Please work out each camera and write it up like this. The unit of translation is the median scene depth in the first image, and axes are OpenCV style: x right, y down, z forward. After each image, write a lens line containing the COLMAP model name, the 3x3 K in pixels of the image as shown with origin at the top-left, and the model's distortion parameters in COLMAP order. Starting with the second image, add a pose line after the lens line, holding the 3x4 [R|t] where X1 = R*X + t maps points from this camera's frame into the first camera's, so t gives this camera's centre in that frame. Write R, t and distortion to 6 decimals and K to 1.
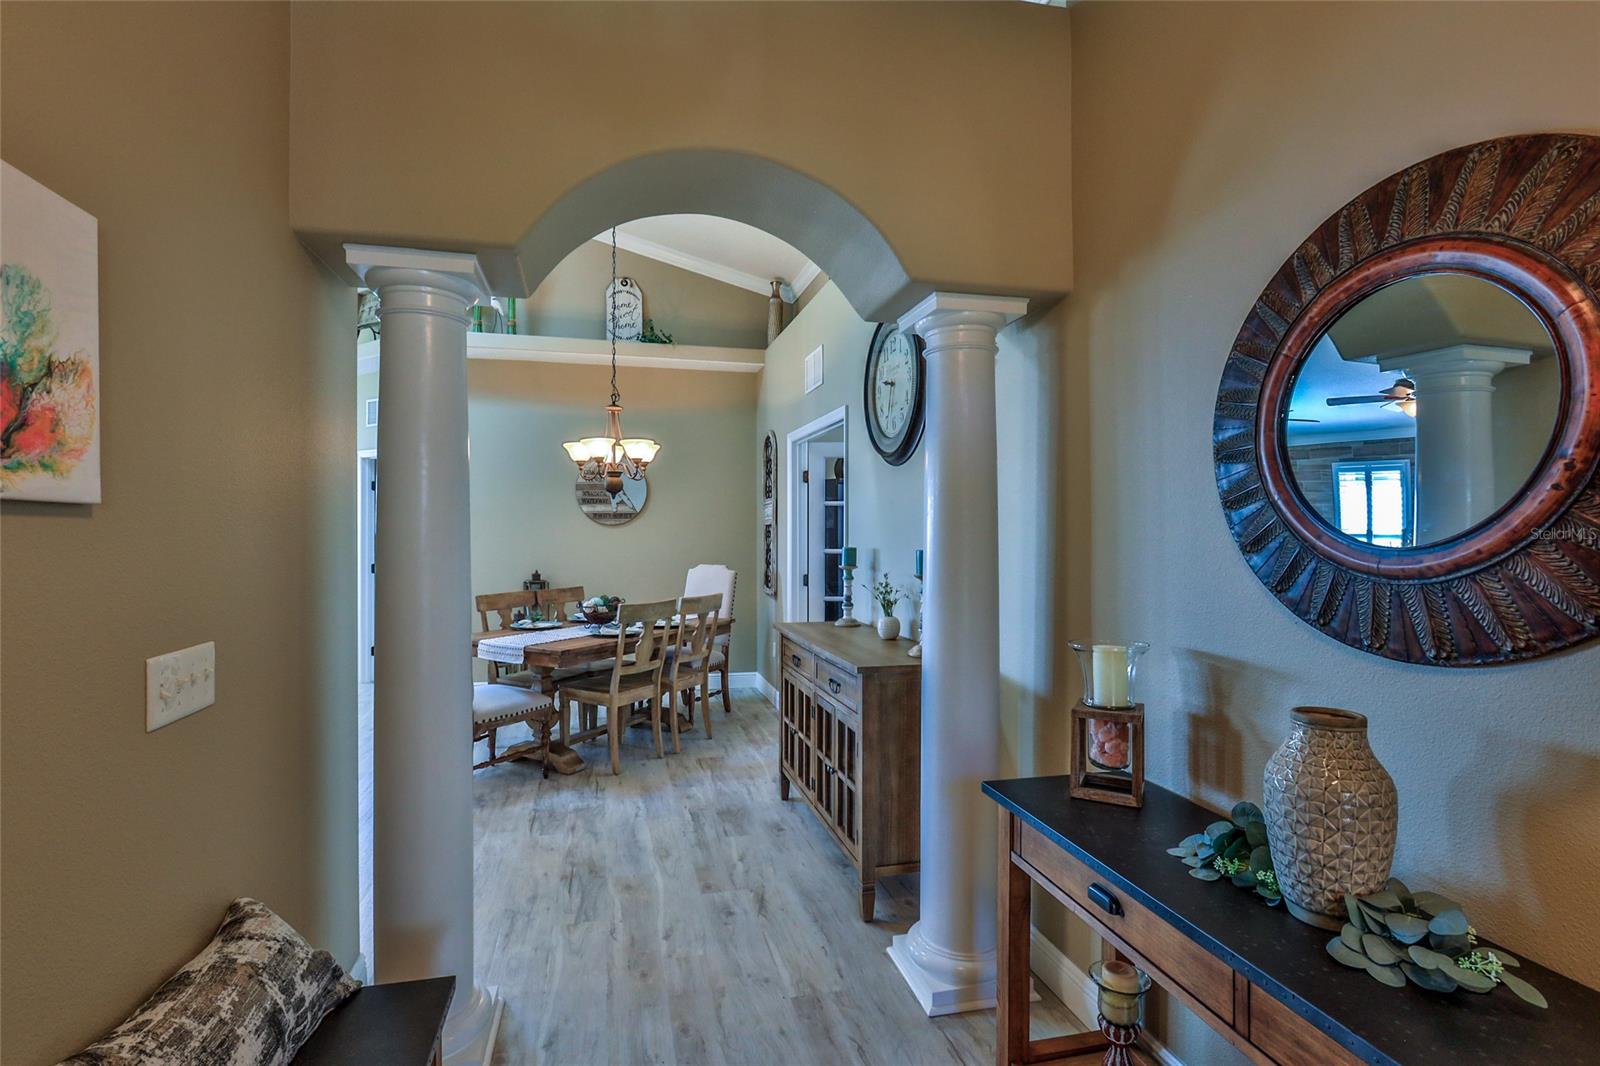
lens RADIAL K [[760.8, 0, 776.4], [0, 760.8, 532.8], [0, 0, 1]] dist [-0.006706, 0.001527]
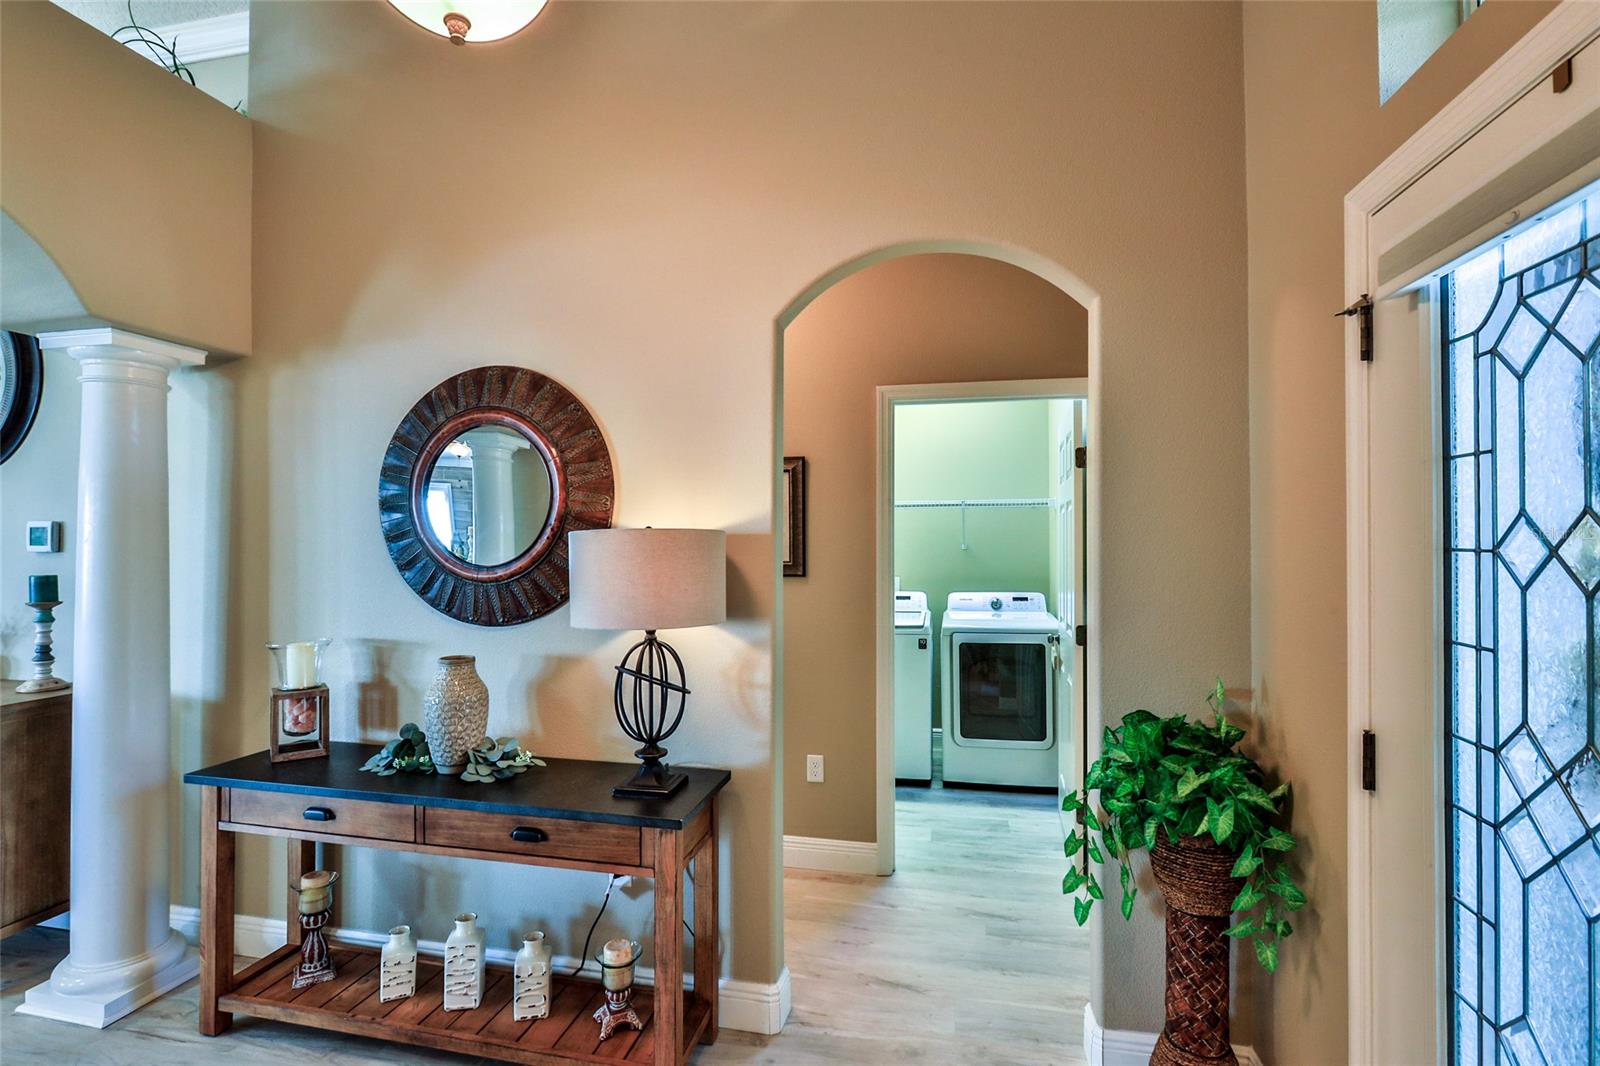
lens RADIAL K [[760.8, 0, 776.4], [0, 760.8, 532.8], [0, 0, 1]] dist [-0.006706, 0.001527]
pose [[0.446243, 0.011774, 0.894834, -0.508533], [0.001150, 0.999905, -0.013730, -0.033386], [-0.894911, 0.007156, 0.446187, -0.453483]]
